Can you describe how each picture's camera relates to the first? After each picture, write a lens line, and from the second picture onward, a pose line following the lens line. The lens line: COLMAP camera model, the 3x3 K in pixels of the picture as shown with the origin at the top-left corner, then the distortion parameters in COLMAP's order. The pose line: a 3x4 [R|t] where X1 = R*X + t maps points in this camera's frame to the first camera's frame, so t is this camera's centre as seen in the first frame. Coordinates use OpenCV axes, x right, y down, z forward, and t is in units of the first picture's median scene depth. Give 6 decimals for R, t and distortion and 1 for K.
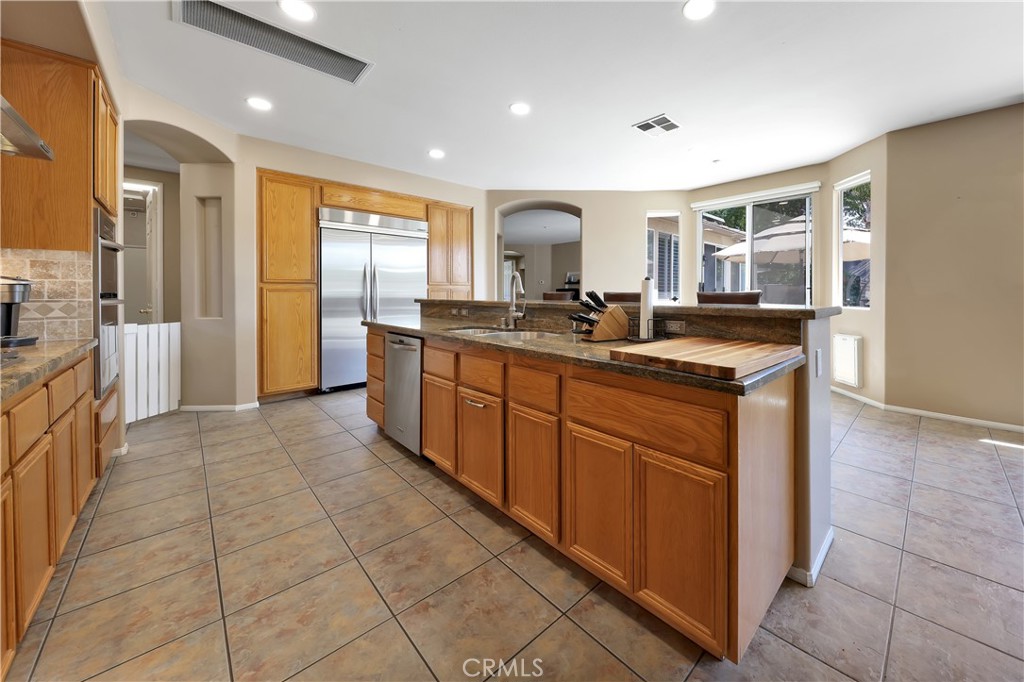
lens RADIAL K [[369.0, 0, 559.8], [0, 369.0, 294.9], [0, 0, 1]] dist [0.002788, -0.001169]
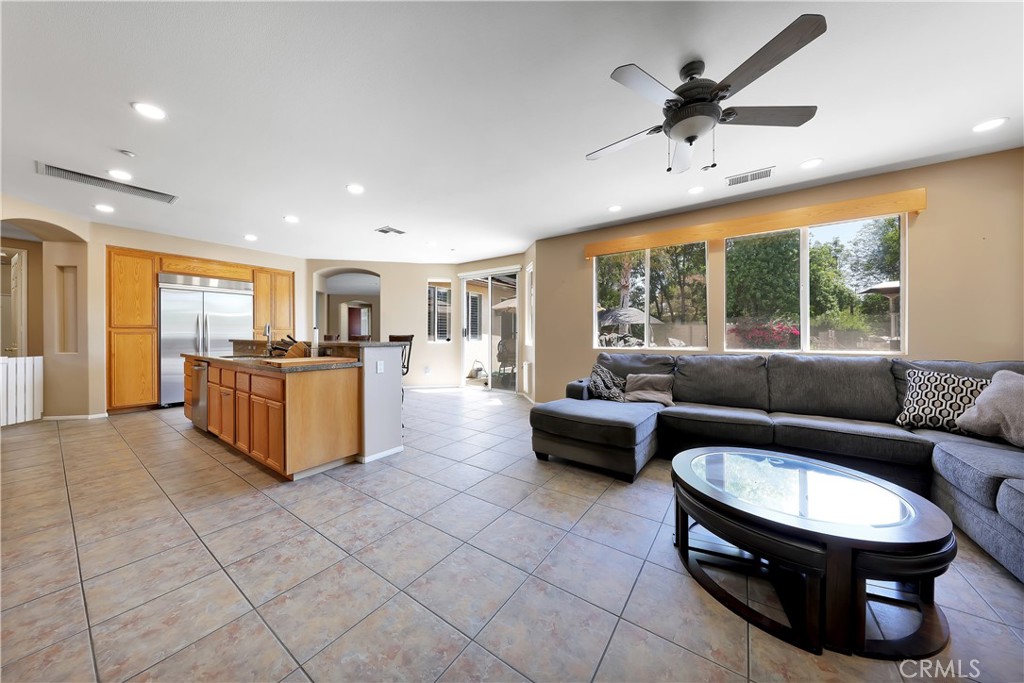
lens RADIAL K [[326.9, 0, 486.0], [0, 326.9, 336.7], [0, 0, 1]] dist [-0.006757, -0.000179]
pose [[0.989488, 0.001457, 0.144606, 0.433032], [-0.001397, 0.999999, -0.000520, 0.000176], [-0.144607, 0.000312, 0.989489, -0.426522]]
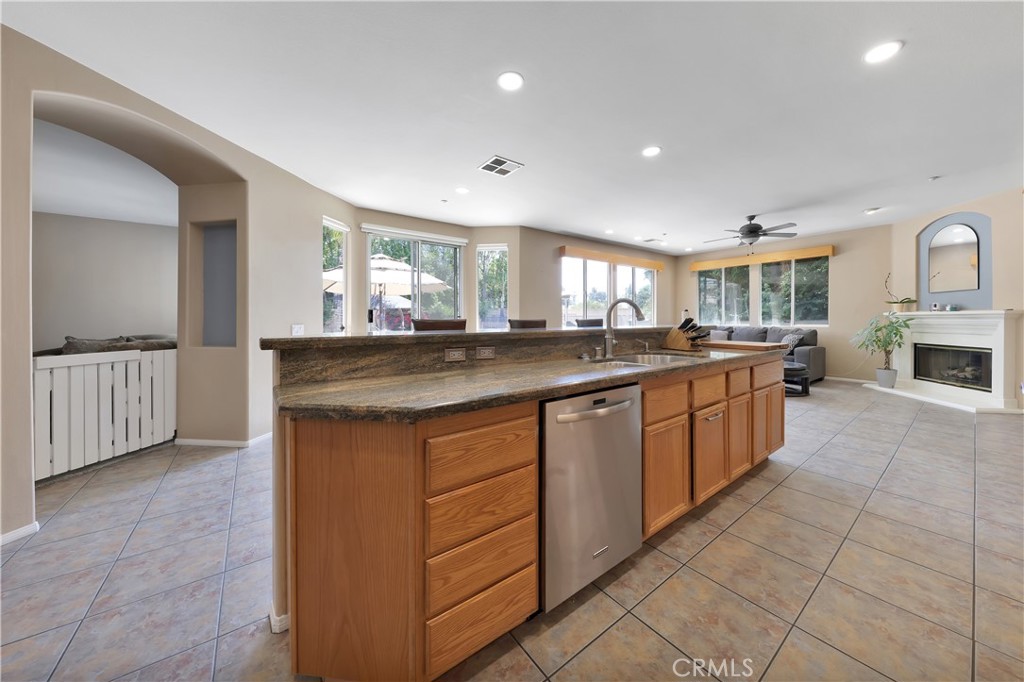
lens RADIAL K [[351.6, 0, 531.0], [0, 351.6, 317.2], [0, 0, 1]] dist [-0.007431, -0.000125]
pose [[0.129460, 0.006386, 0.991564, -0.696513], [0.010275, 0.999917, -0.007781, -0.004610], [-0.991531, 0.011196, 0.129383, 0.717245]]
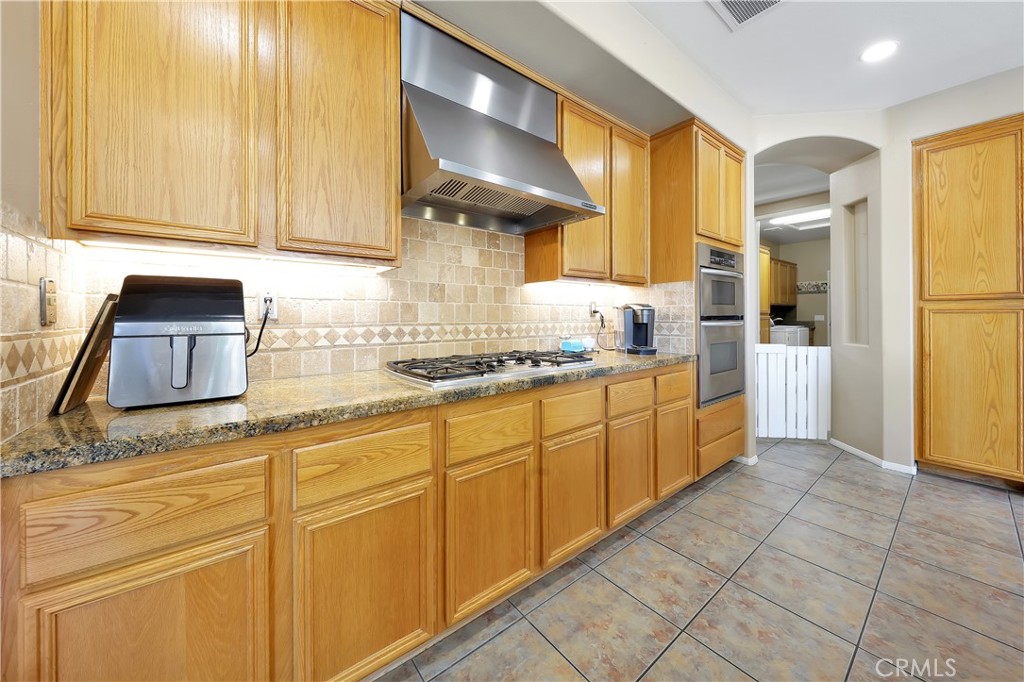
lens RADIAL K [[369.0, 0, 522.2], [0, 369.0, 316.4], [0, 0, 1]] dist [0.002788, -0.001169]
pose [[-0.104376, 0.000066, -0.994538, -0.024980], [-0.003141, 0.999995, 0.000396, -0.000869], [0.994533, 0.003165, -0.104376, 0.326262]]
